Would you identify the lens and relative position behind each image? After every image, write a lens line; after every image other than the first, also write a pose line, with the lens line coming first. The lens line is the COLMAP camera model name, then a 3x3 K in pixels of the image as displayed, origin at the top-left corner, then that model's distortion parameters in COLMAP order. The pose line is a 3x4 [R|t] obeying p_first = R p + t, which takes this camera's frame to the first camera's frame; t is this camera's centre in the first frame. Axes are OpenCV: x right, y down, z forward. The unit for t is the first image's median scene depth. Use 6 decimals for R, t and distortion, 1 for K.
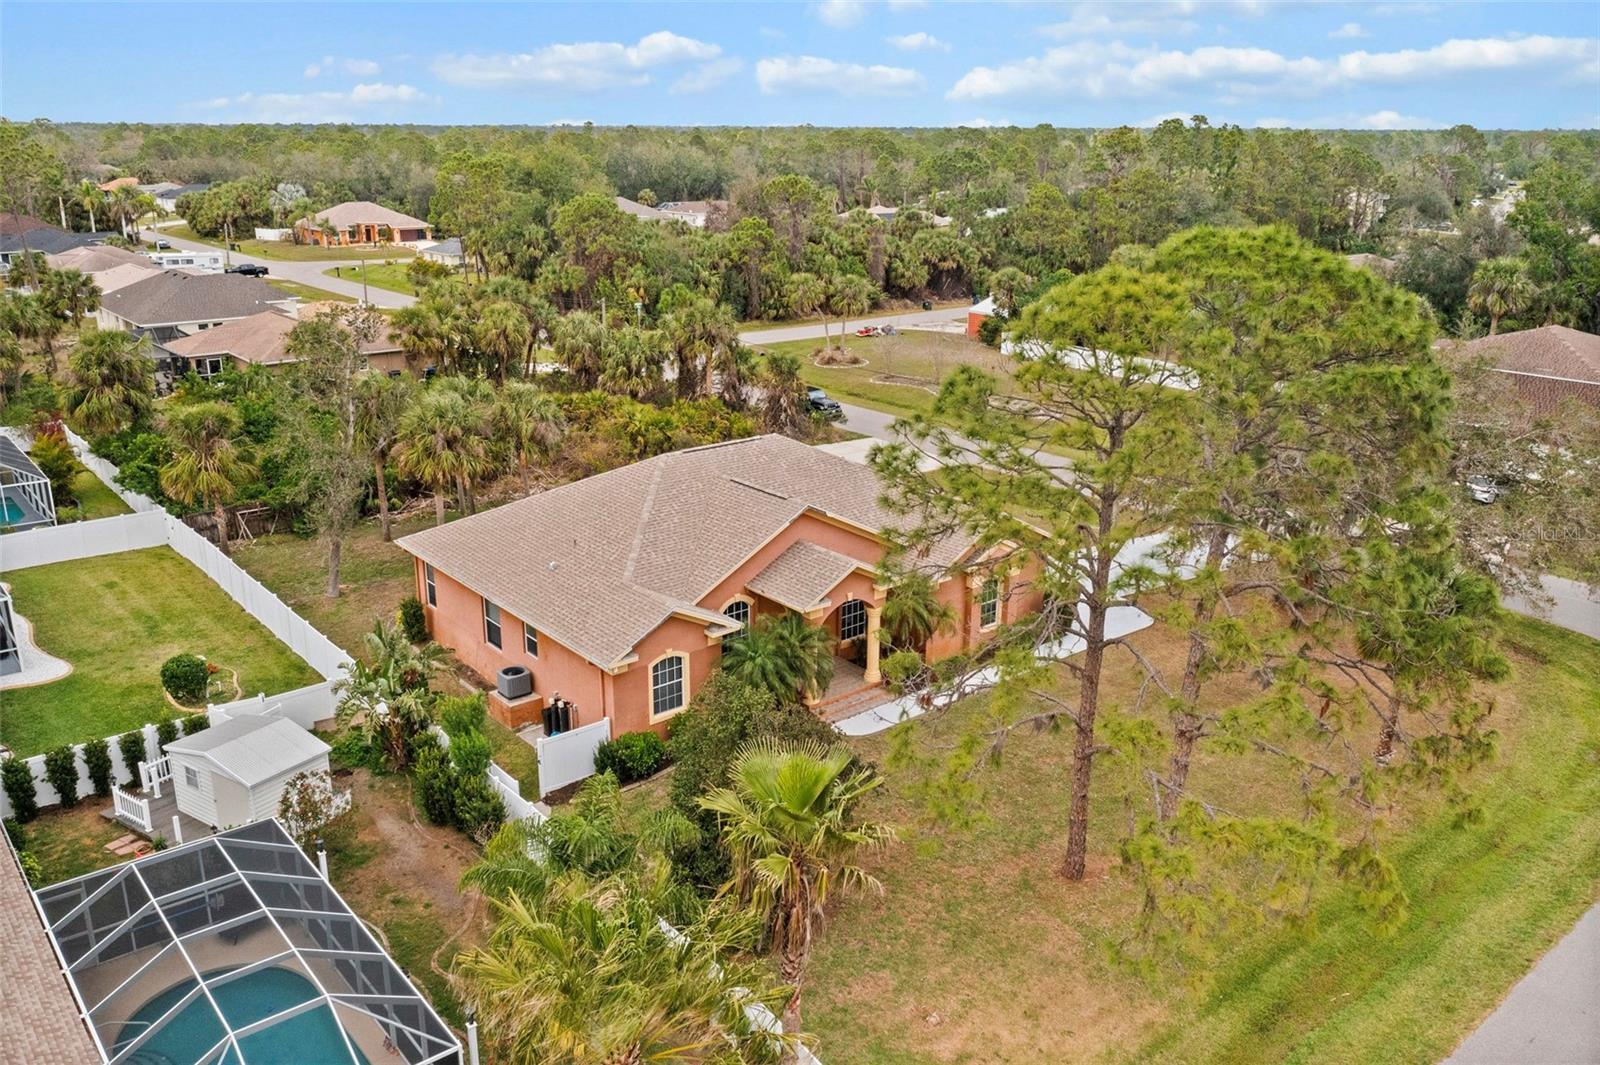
lens RADIAL K [[1257.3, 0, 790.9], [0, 1257.3, 535.6], [0, 0, 1]] dist [-0.026410, 0.010596]
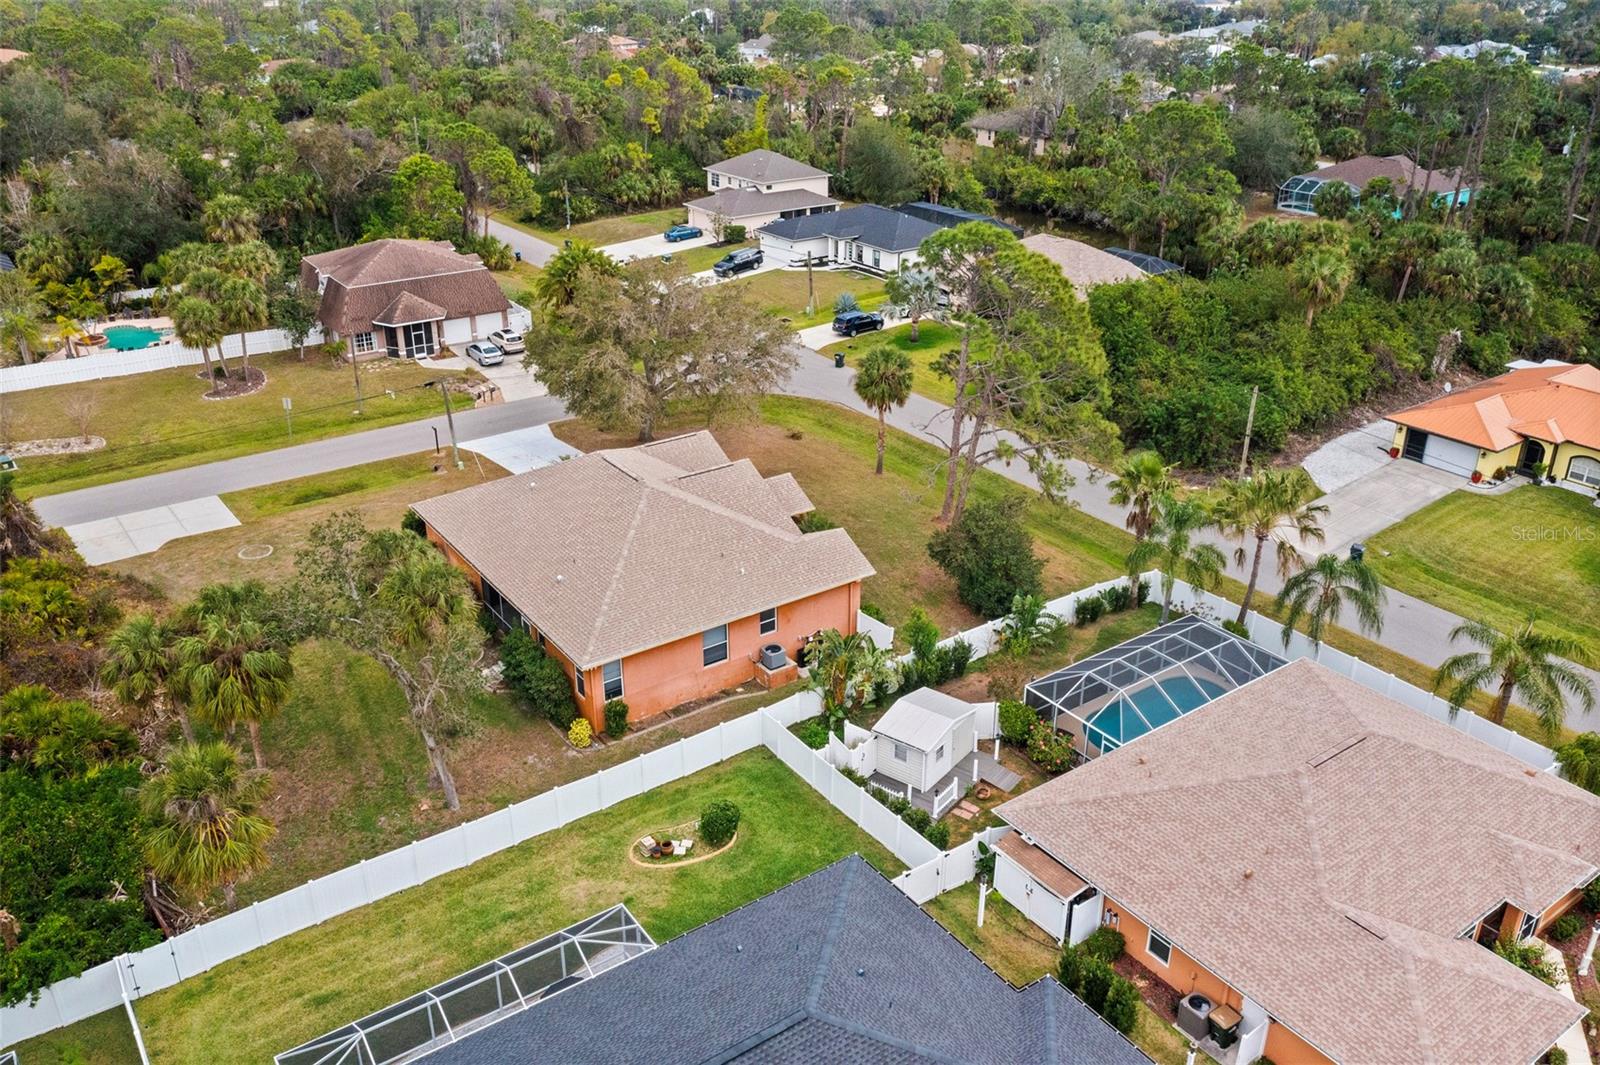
lens RADIAL K [[1257.3, 0, 798.7], [0, 1257.3, 523.4], [0, 0, 1]] dist [-0.026410, 0.010596]
pose [[0.062364, -0.415910, 0.907265, -0.544397], [0.298560, 0.875183, 0.380680, -0.202997], [-0.952351, 0.247132, 0.178754, 0.269735]]
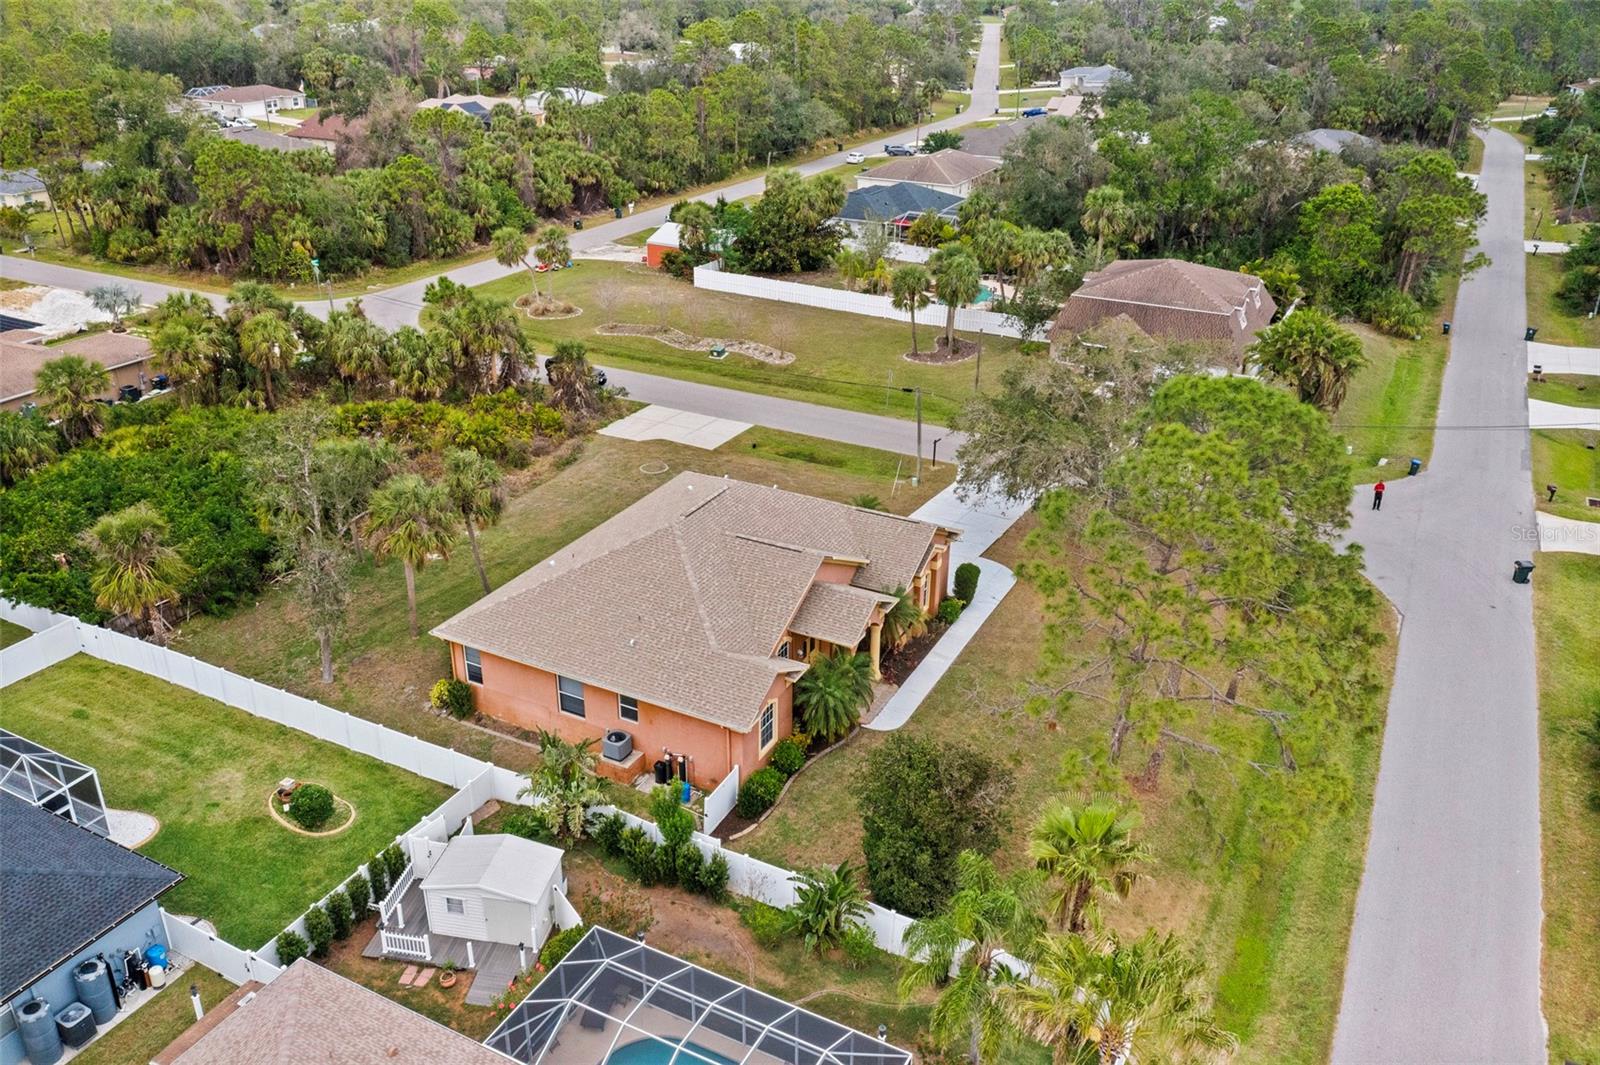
lens RADIAL K [[1257.3, 0, 792.3], [0, 1257.3, 536.6], [0, 0, 1]] dist [-0.026410, 0.010596]
pose [[0.920746, -0.161797, 0.355032, -0.178390], [0.112886, 0.981516, 0.154541, -0.093952], [-0.373474, -0.102215, 0.921992, -0.051461]]
